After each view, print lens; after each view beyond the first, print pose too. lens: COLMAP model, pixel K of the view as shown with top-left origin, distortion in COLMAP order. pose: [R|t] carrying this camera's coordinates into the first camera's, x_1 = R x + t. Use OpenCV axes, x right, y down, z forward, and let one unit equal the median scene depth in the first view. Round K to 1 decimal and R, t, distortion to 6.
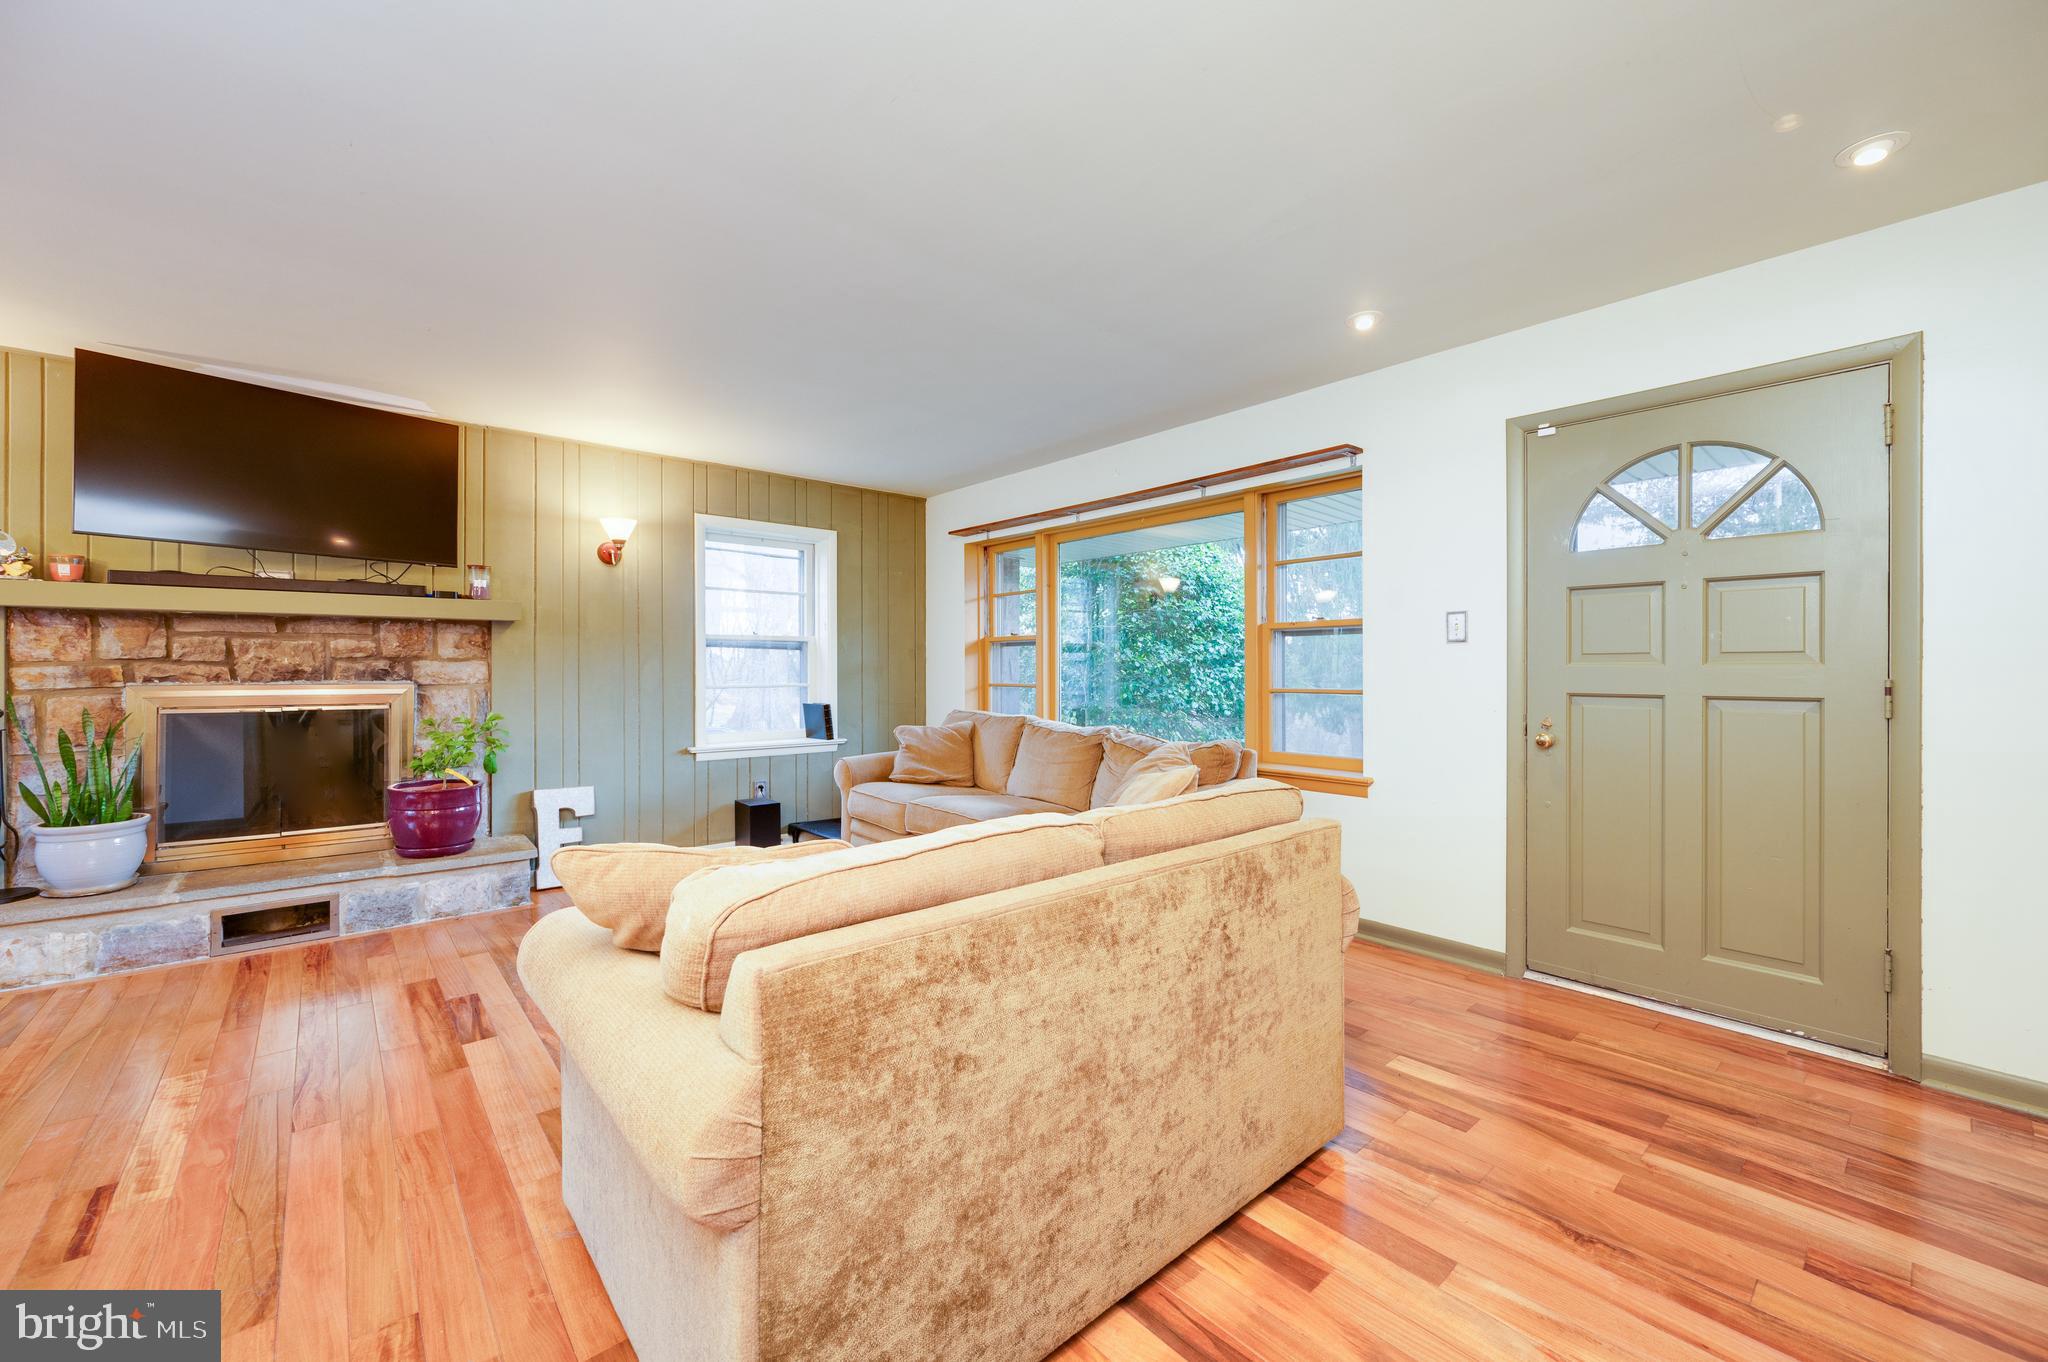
lens RADIAL K [[824.7, 0, 1029.6], [0, 824.7, 676.7], [0, 0, 1]] dist [-0.001132, -0.000303]
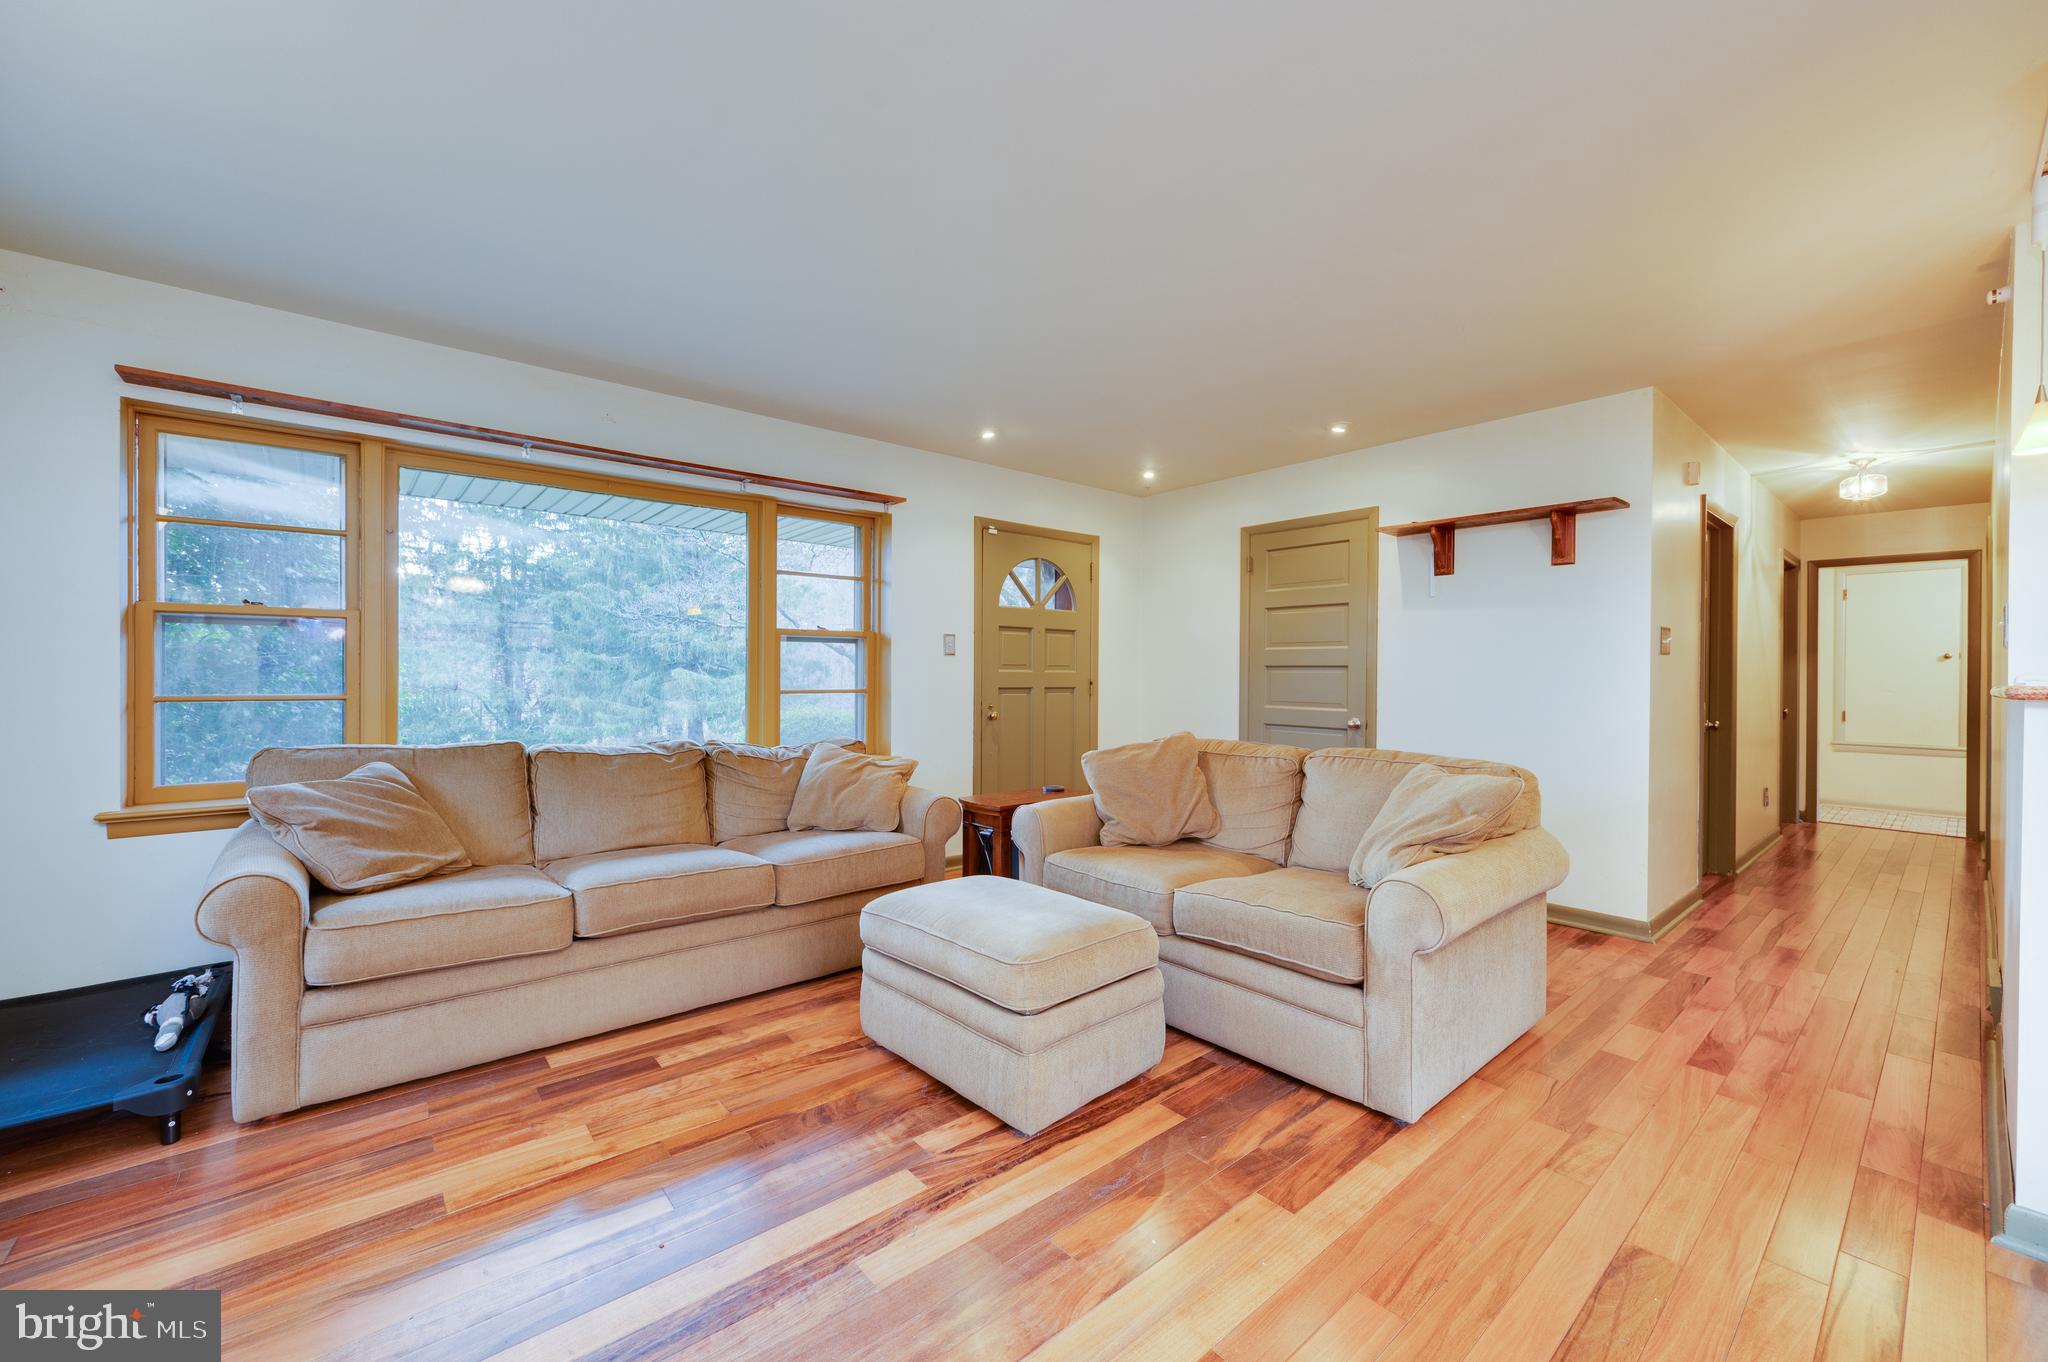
lens RADIAL K [[824.7, 0, 1029.6], [0, 824.7, 676.7], [0, 0, 1]] dist [-0.001132, -0.000303]
pose [[-0.010347, -0.006652, 0.999924, -0.804954], [0.000904, 0.999977, 0.006662, -0.009545], [-0.999946, 0.000973, -0.010341, 0.722315]]
